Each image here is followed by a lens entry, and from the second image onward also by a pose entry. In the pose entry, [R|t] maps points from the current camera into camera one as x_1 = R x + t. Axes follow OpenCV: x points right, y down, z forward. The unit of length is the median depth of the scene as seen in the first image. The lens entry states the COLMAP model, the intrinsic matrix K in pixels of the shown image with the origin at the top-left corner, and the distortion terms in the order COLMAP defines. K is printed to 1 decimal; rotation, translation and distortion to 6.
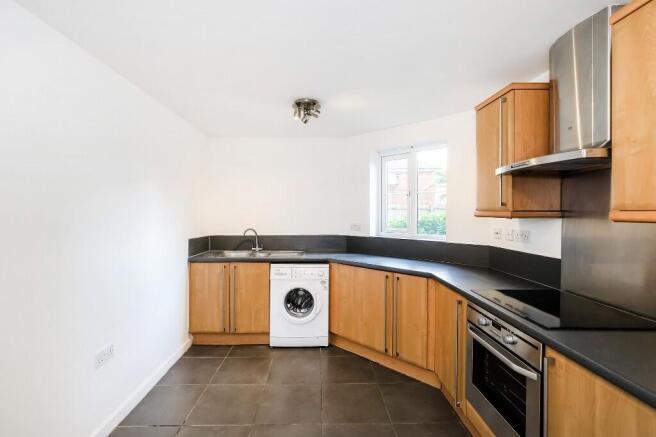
lens RADIAL K [[285.3, 0, 330.0], [0, 285.3, 215.0], [0, 0, 1]] dist [-0.000471, 0.000070]
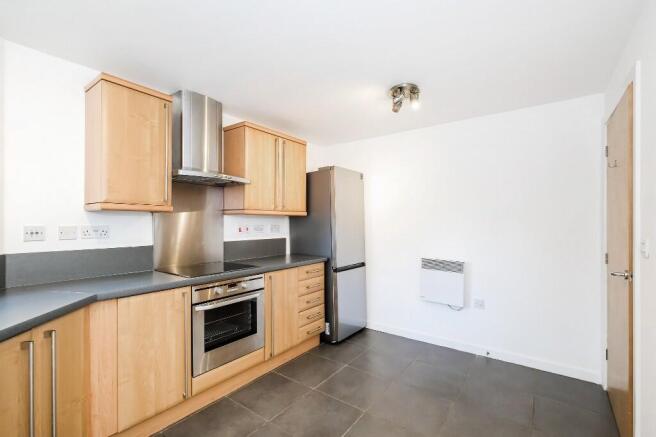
lens RADIAL K [[294.0, 0, 328.0], [0, 294.0, 218.5], [0, 0, 1]] dist [0.000253, 0.000027]
pose [[-0.781197, -0.001359, 0.624283, -0.376290], [-0.000479, 0.999999, 0.001578, 0.021187], [-0.624284, 0.000934, -0.781197, 0.949243]]
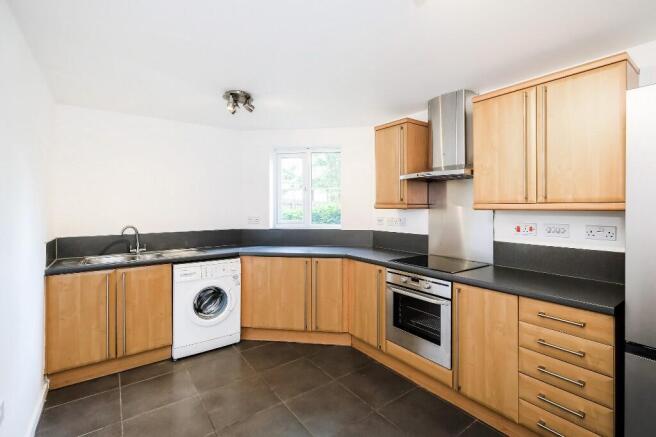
lens RADIAL K [[291.5, 0, 329.6], [0, 291.5, 206.9], [0, 0, 1]] dist [-0.001377, -0.000034]
pose [[0.820466, -0.002527, 0.571690, -0.337374], [0.007922, 0.999944, -0.006949, 0.004654], [-0.571640, 0.010230, 0.820441, -0.004839]]
